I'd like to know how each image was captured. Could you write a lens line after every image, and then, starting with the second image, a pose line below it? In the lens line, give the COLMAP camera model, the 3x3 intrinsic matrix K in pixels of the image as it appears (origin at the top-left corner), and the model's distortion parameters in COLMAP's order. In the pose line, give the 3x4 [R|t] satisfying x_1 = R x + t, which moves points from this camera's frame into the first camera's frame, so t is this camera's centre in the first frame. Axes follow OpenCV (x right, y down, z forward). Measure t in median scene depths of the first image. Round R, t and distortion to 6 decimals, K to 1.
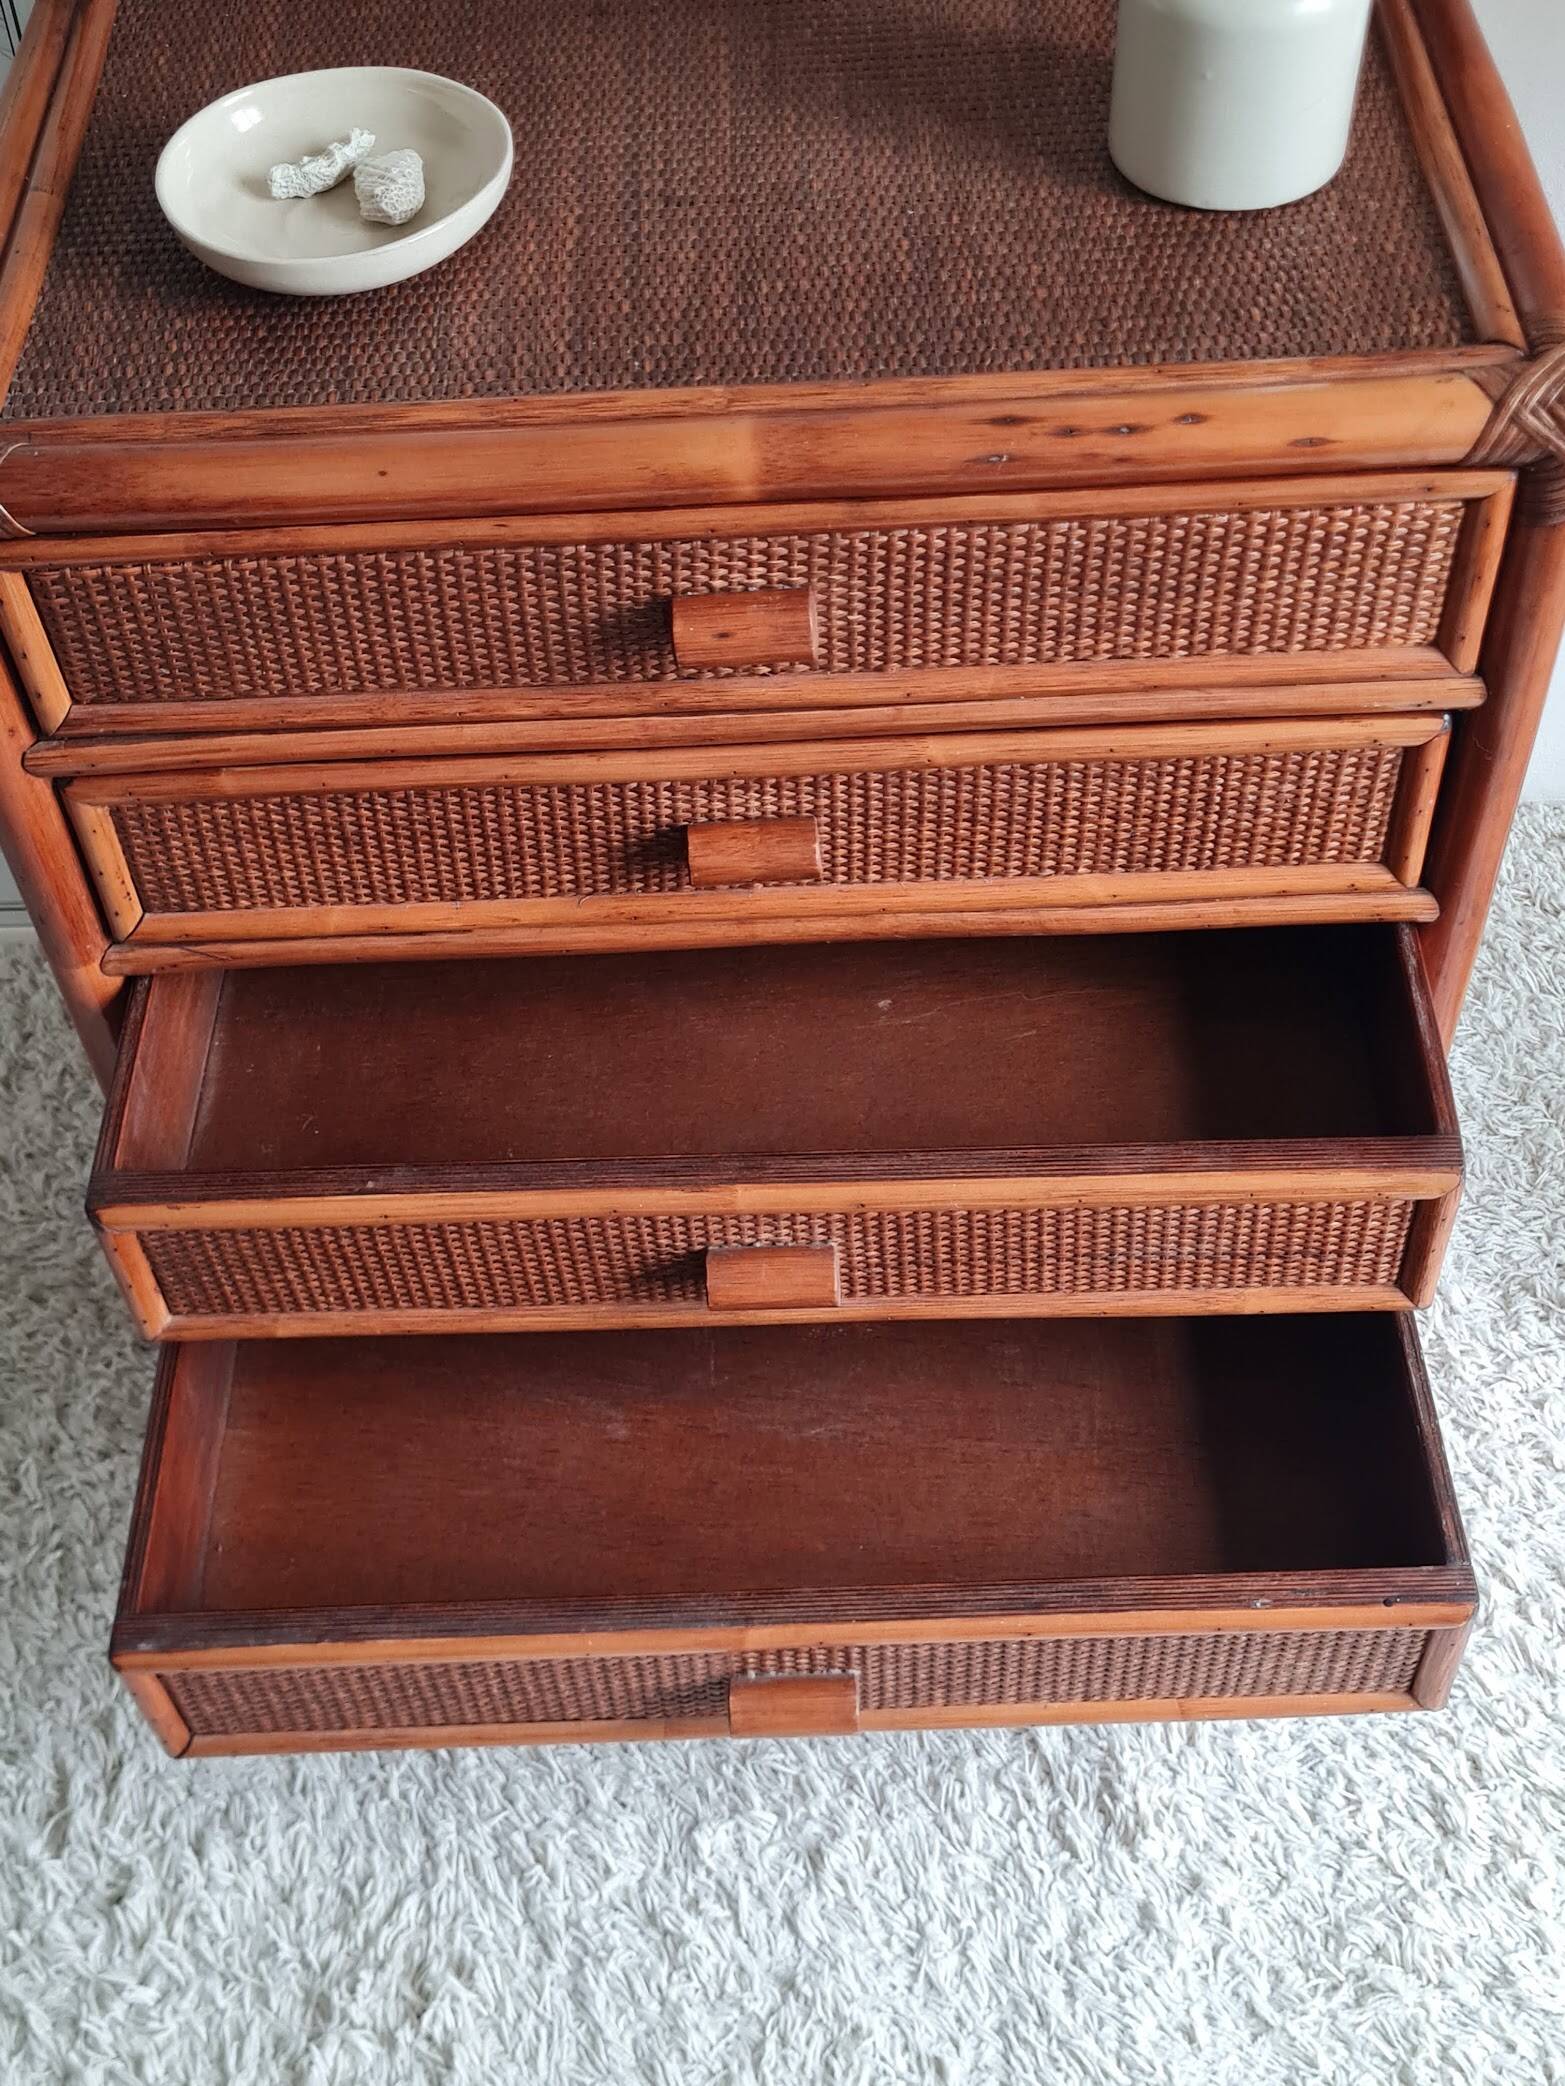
lens RADIAL K [[2408.2, 0, 749.8], [0, 2408.2, 1043.9], [0, 0, 1]] dist [0.035775, 0.000000]
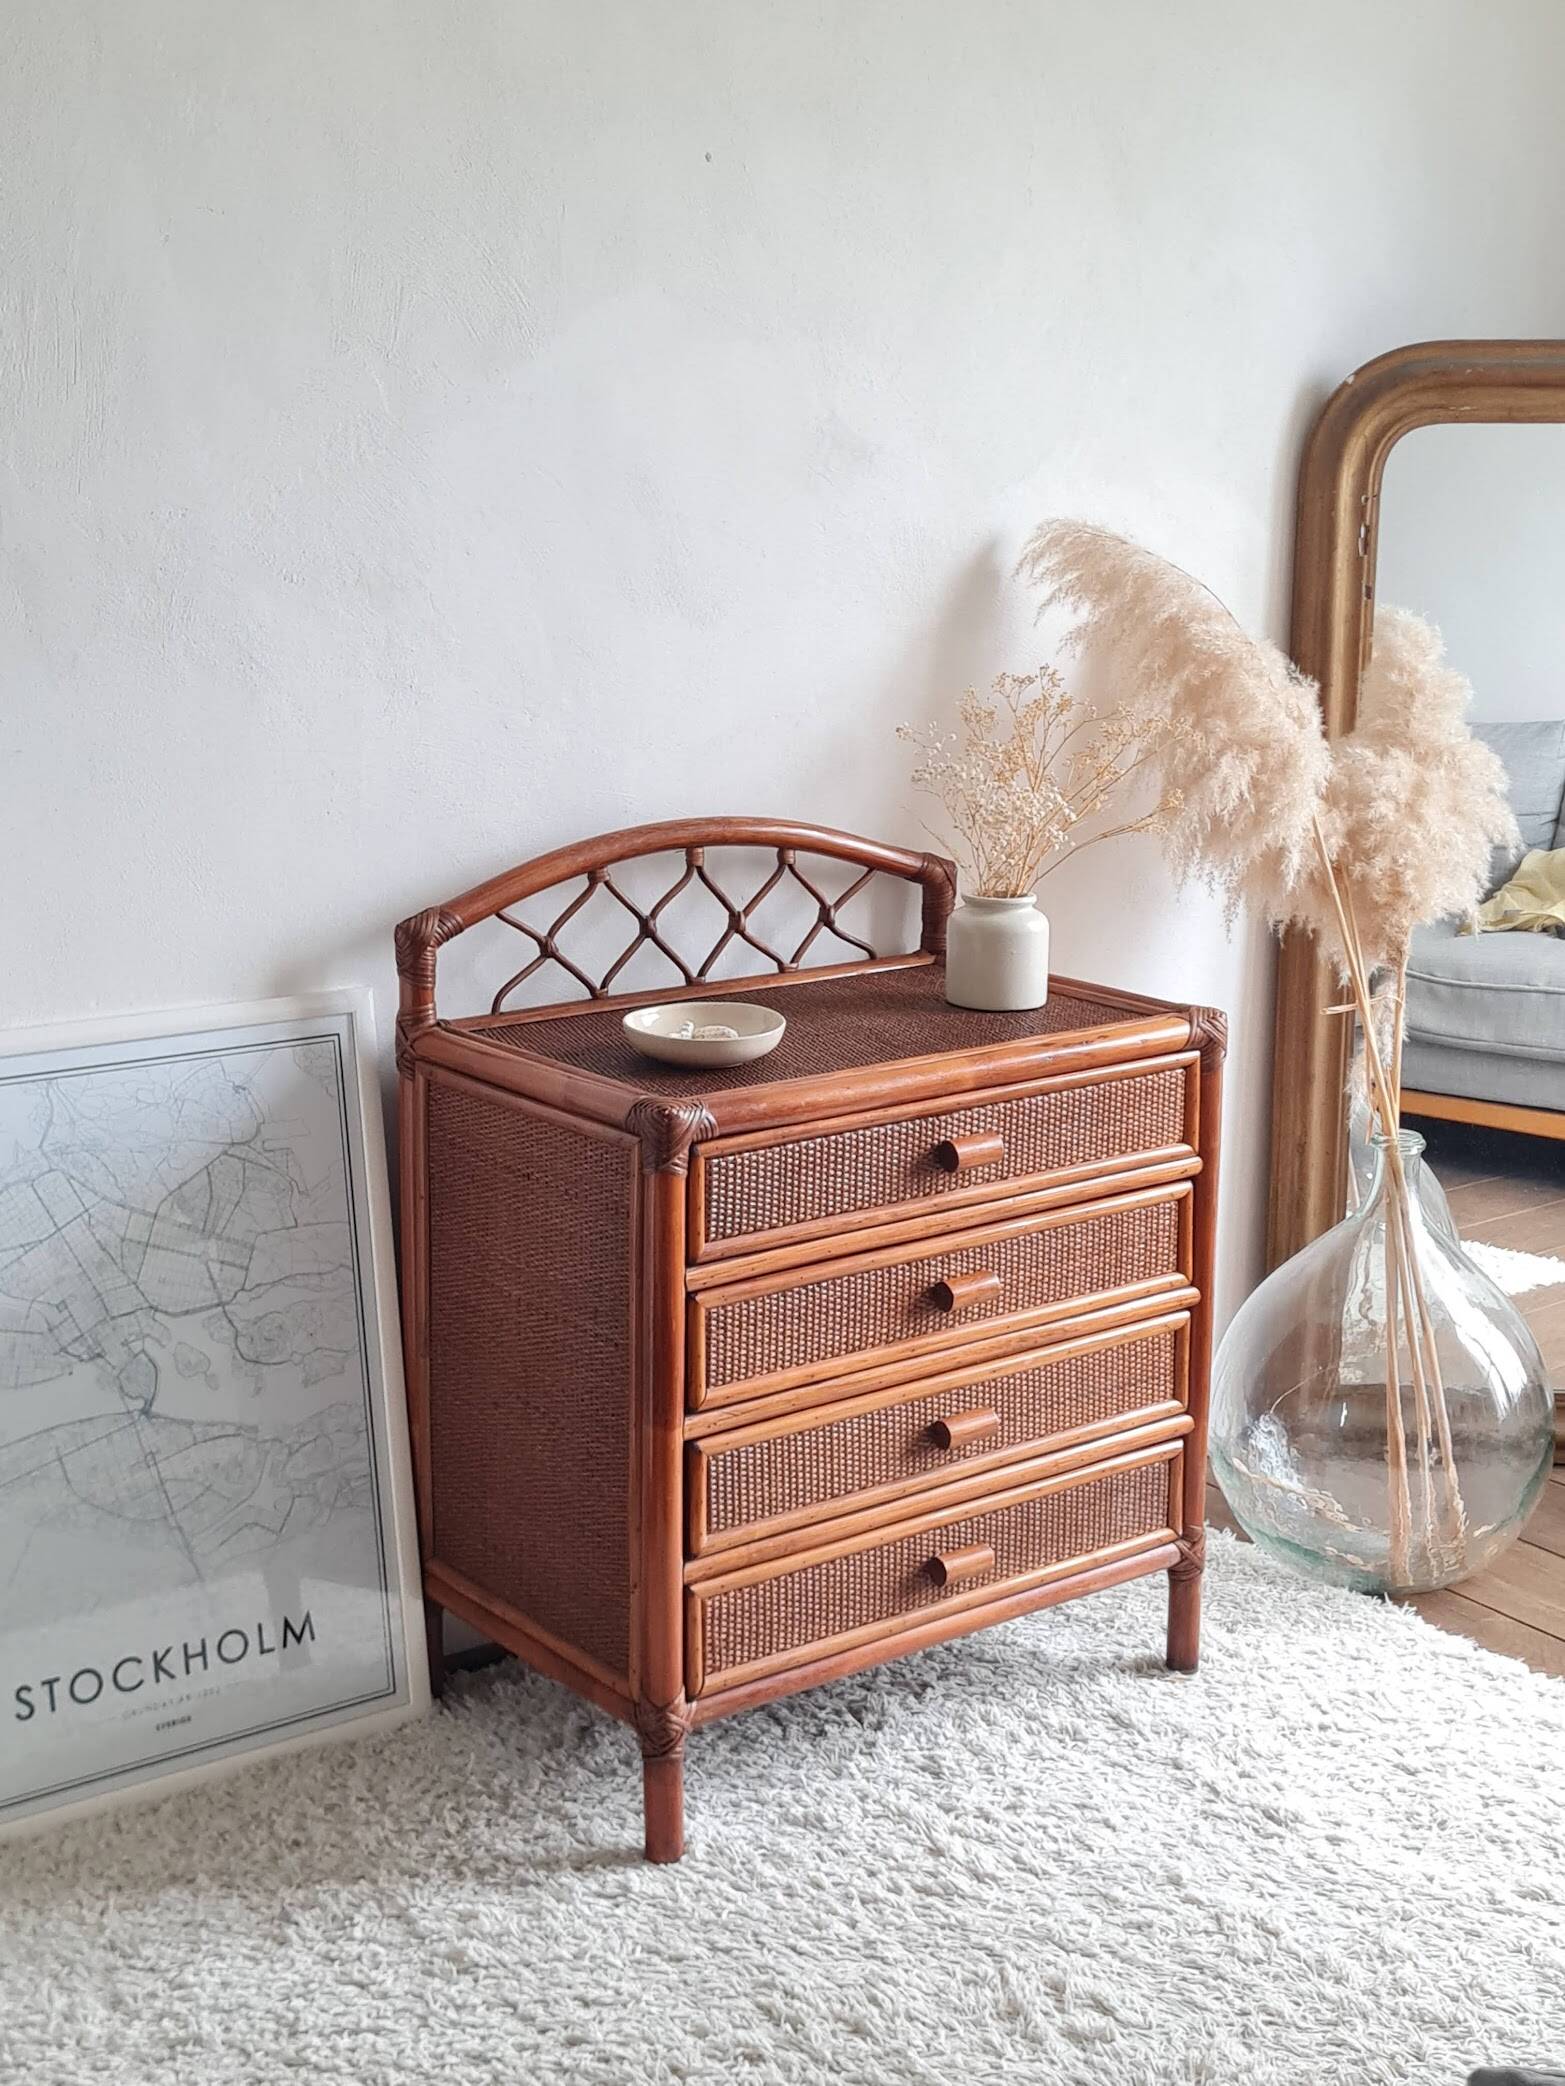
lens RADIAL K [[2850.7, 0, 796.8], [0, 2850.7, 1010.4], [0, 0, 1]] dist [0.045230, 0.000000]
pose [[0.786915, -0.067642, 0.613343, -1.725322], [0.440928, 0.756997, -0.482222, 0.922005], [-0.431680, 0.649908, 0.625517, -0.657413]]
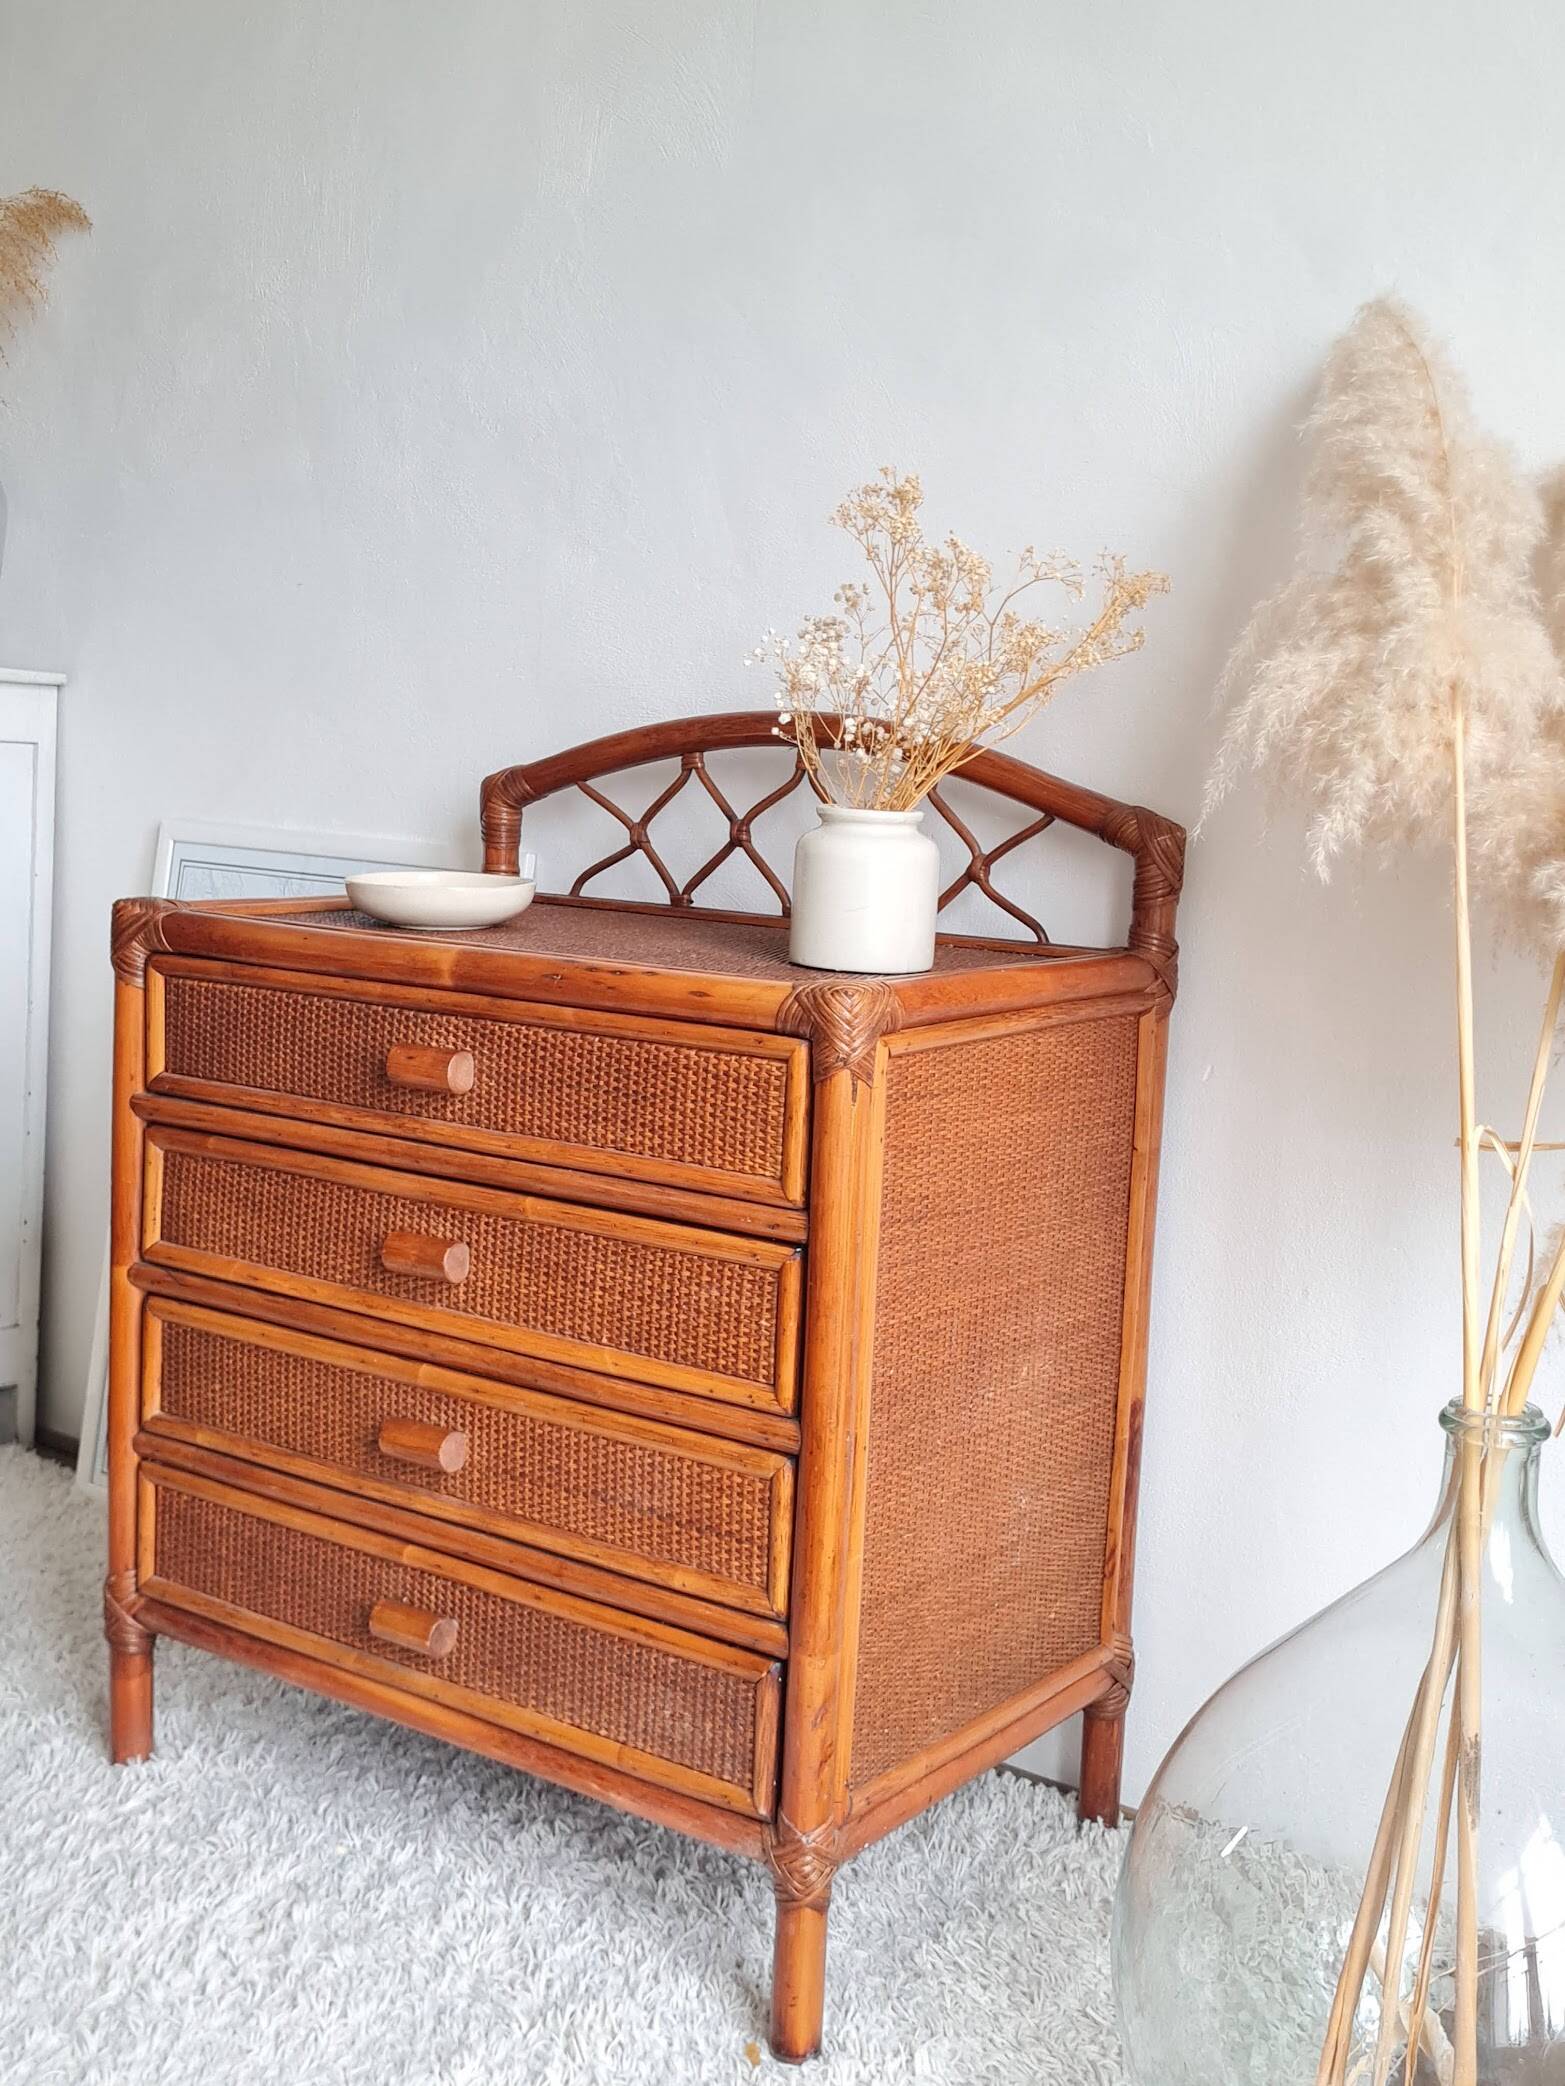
lens RADIAL K [[2408.2, 0, 792.0], [0, 2408.2, 1016.6], [0, 0, 1]] dist [0.035775, 0.000000]
pose [[0.808518, 0.160070, -0.566282, 1.135587], [-0.504076, 0.684933, -0.526093, 0.554138], [0.303653, 0.710806, 0.634468, -0.010582]]
